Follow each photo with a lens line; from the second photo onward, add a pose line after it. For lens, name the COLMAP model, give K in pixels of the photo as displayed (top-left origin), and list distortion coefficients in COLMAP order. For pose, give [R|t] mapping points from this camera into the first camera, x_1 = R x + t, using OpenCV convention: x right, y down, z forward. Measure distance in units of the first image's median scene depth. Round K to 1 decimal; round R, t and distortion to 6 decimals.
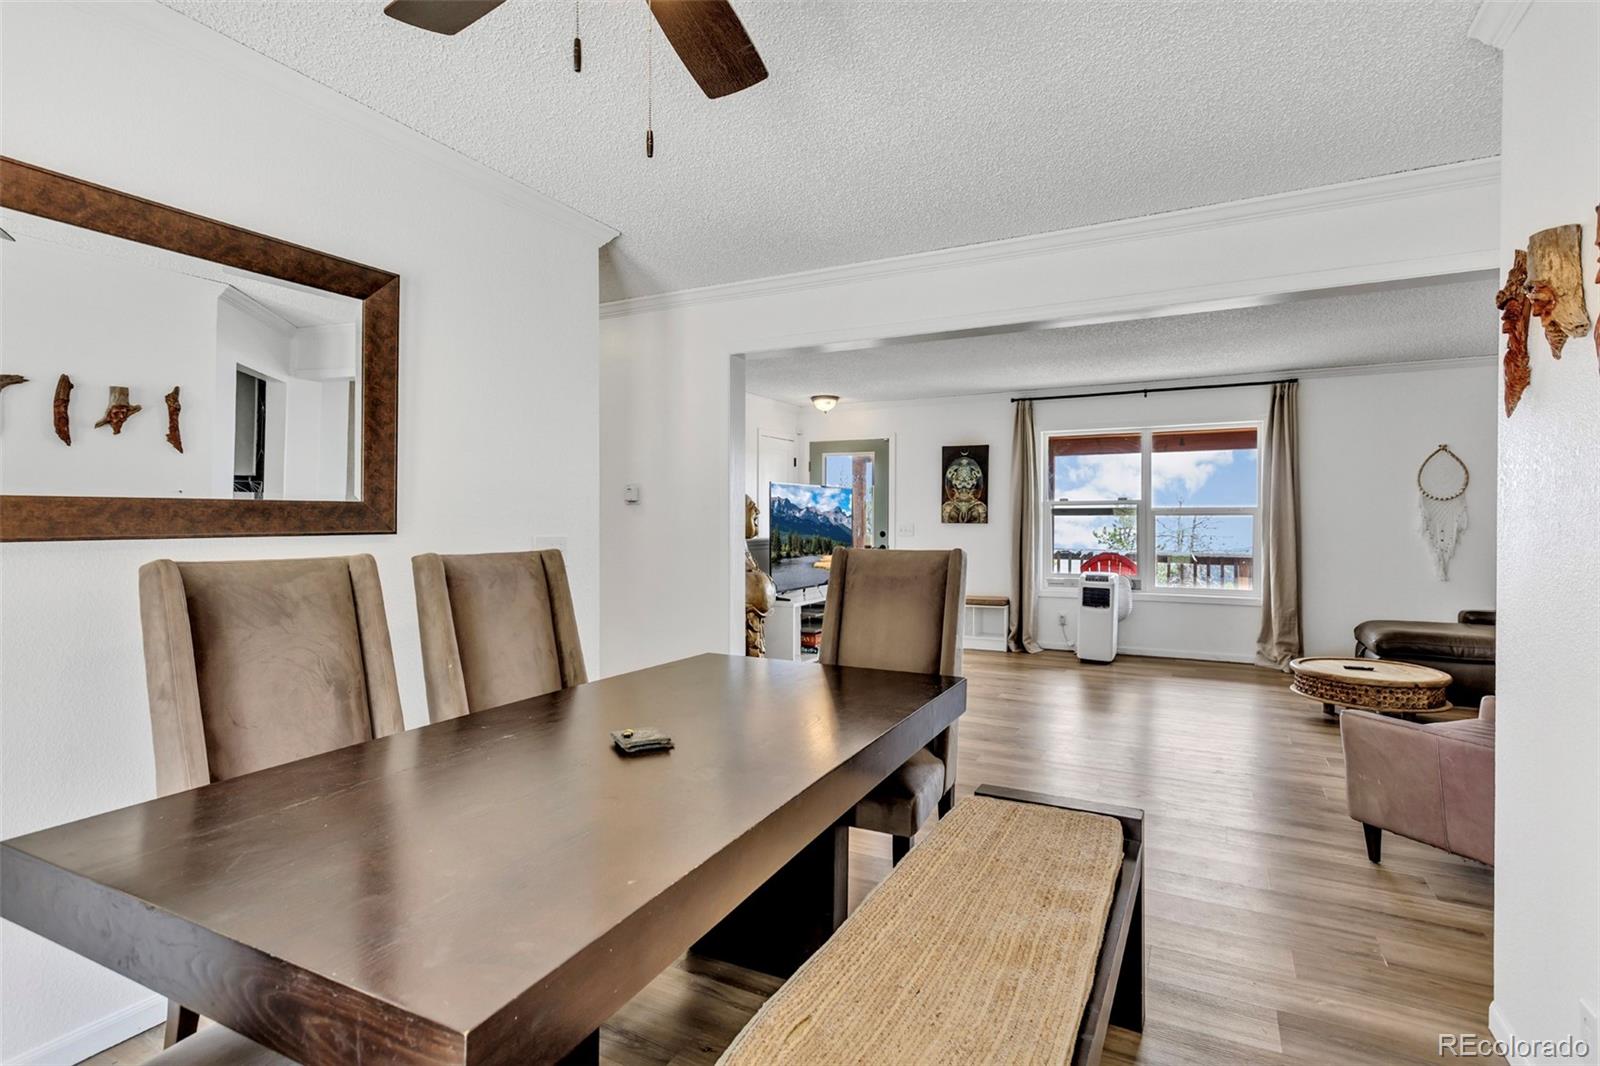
lens RADIAL K [[781.9, 0, 788.3], [0, 781.9, 524.2], [0, 0, 1]] dist [-0.002318, 0.002180]
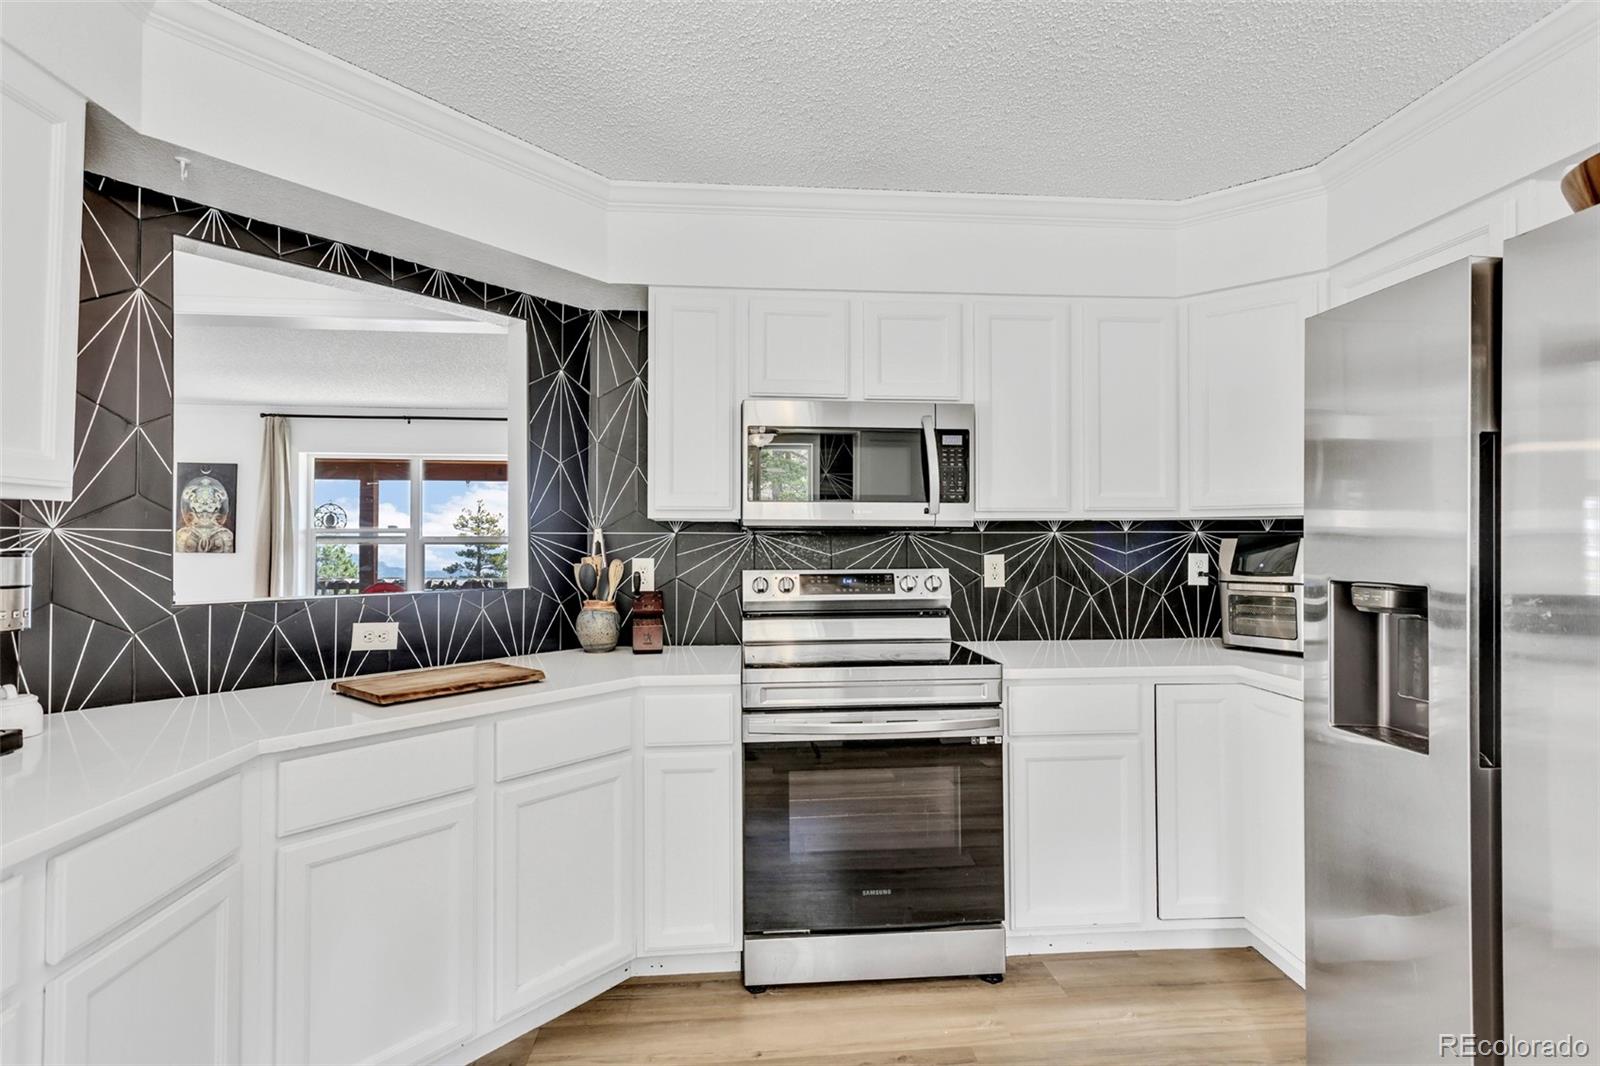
lens RADIAL K [[781.9, 0, 804.9], [0, 781.9, 535.8], [0, 0, 1]] dist [-0.002318, 0.002180]
pose [[0.831158, 0.006190, 0.556002, 0.315478], [0.002384, 0.999889, -0.014696, -0.006319], [-0.556031, 0.013540, 0.831051, -0.084871]]
